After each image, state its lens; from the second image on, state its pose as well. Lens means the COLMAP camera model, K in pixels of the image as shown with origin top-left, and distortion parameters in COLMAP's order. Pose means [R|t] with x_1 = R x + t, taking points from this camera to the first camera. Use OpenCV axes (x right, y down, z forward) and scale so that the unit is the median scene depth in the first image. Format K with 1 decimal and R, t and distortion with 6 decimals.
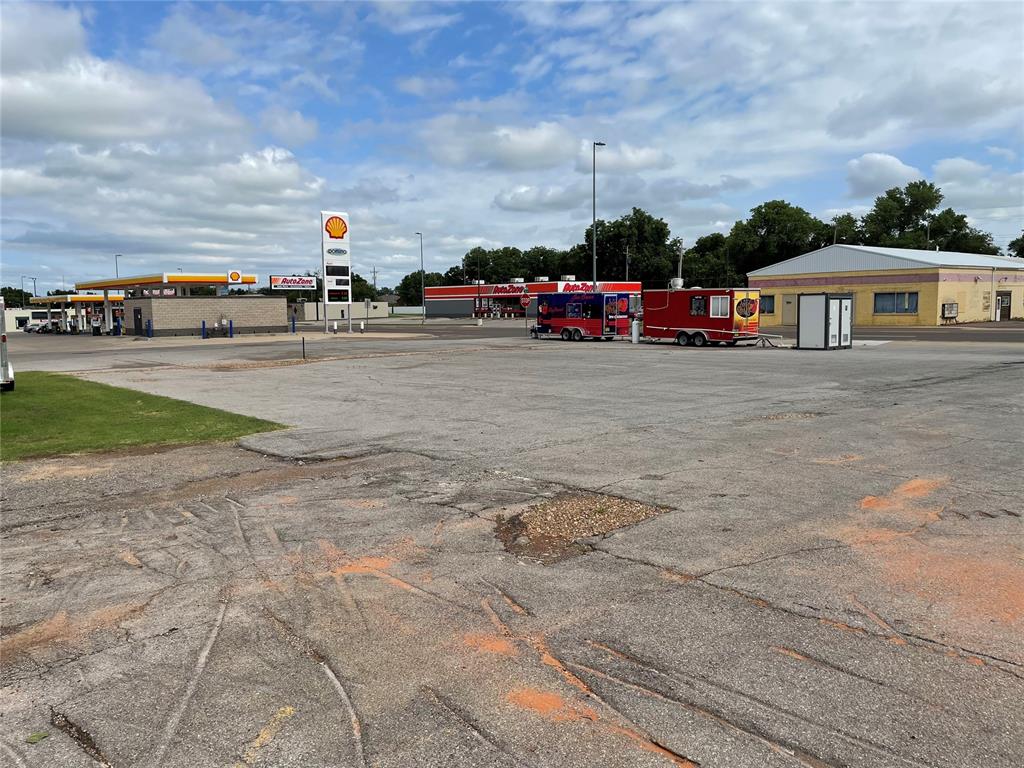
lens RADIAL K [[778.2, 0, 510.1], [0, 778.2, 380.2], [0, 0, 1]] dist [0.090625, -0.110679]
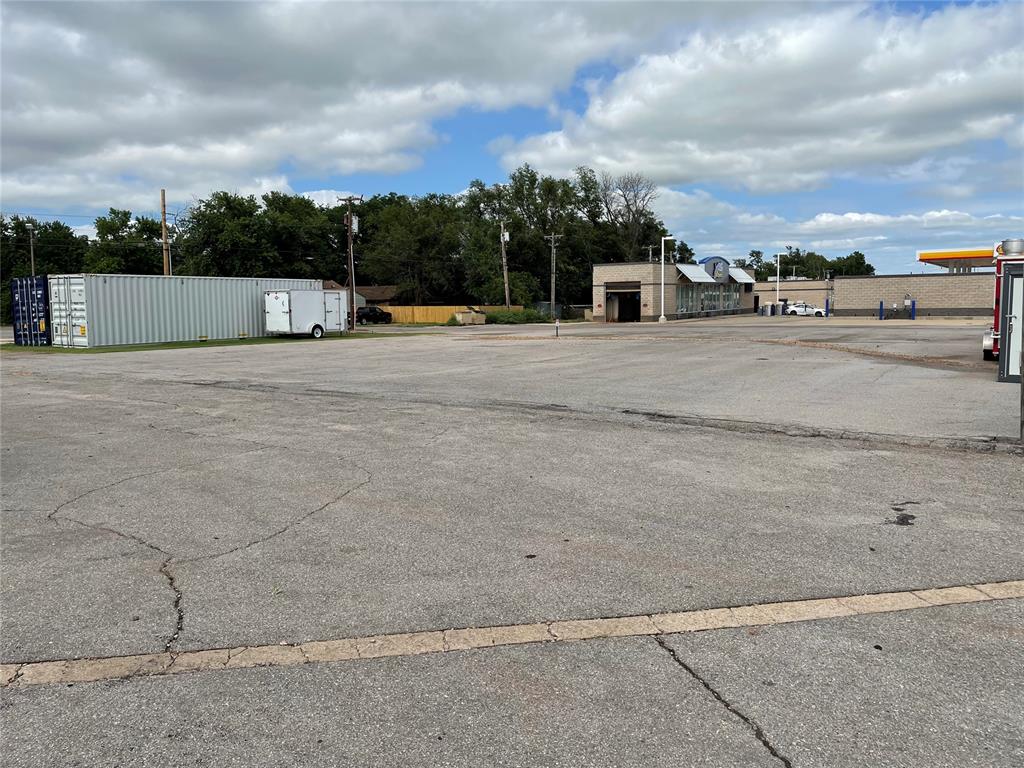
lens RADIAL K [[778.2, 0, 502.4], [0, 778.2, 361.4], [0, 0, 1]] dist [0.090625, -0.110679]
pose [[0.278063, 0.086836, -0.956630, 0.353443], [-0.079799, 0.994551, 0.067083, -0.026461], [0.957243, 0.057685, 0.283477, 0.252732]]
